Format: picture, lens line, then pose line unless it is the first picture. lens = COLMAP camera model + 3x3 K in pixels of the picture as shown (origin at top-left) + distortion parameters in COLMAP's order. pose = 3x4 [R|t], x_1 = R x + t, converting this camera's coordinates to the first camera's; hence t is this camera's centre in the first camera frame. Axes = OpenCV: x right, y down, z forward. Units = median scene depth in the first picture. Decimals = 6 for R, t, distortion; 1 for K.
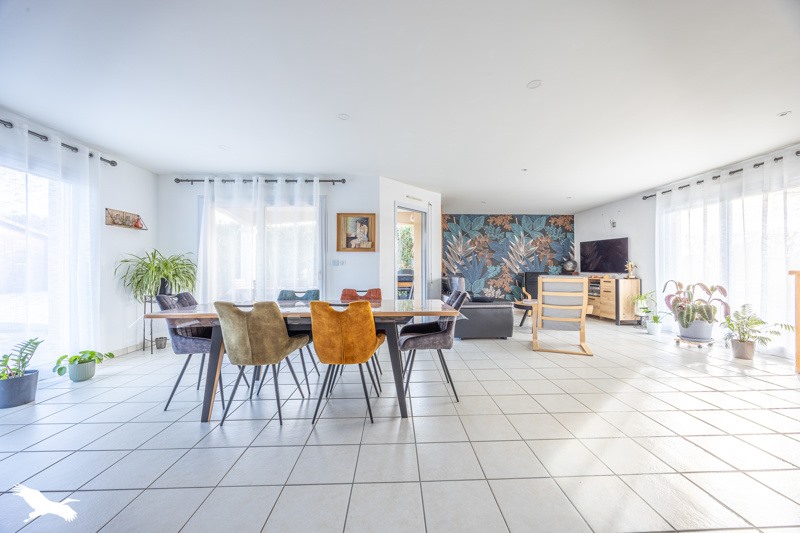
lens RADIAL K [[304.5, 0, 403.6], [0, 304.5, 268.5], [0, 0, 1]] dist [-0.002469, -0.000174]
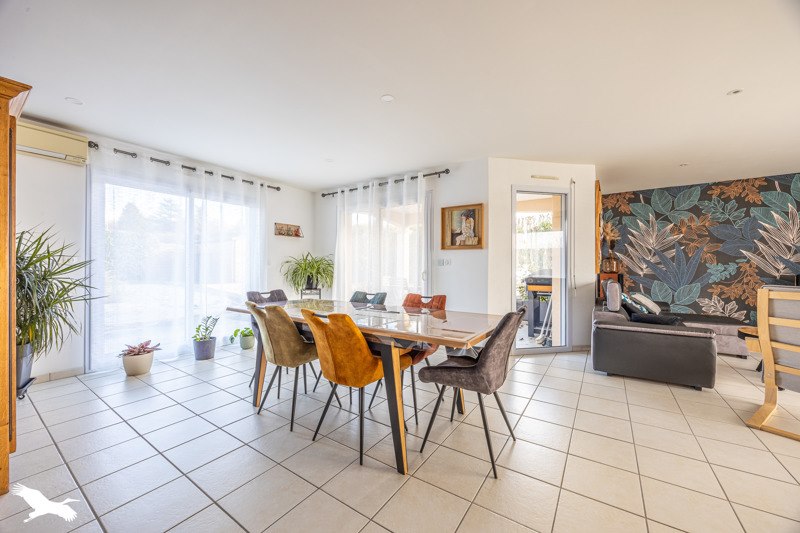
lens RADIAL K [[304.4, 0, 400.2], [0, 304.4, 264.3], [0, 0, 1]] dist [-0.000916, -0.000102]
pose [[0.815223, -0.000458, -0.579147, 0.207822], [0.000183, 1.000000, -0.000532, -0.011857], [0.579147, 0.000328, 0.815223, 0.184024]]
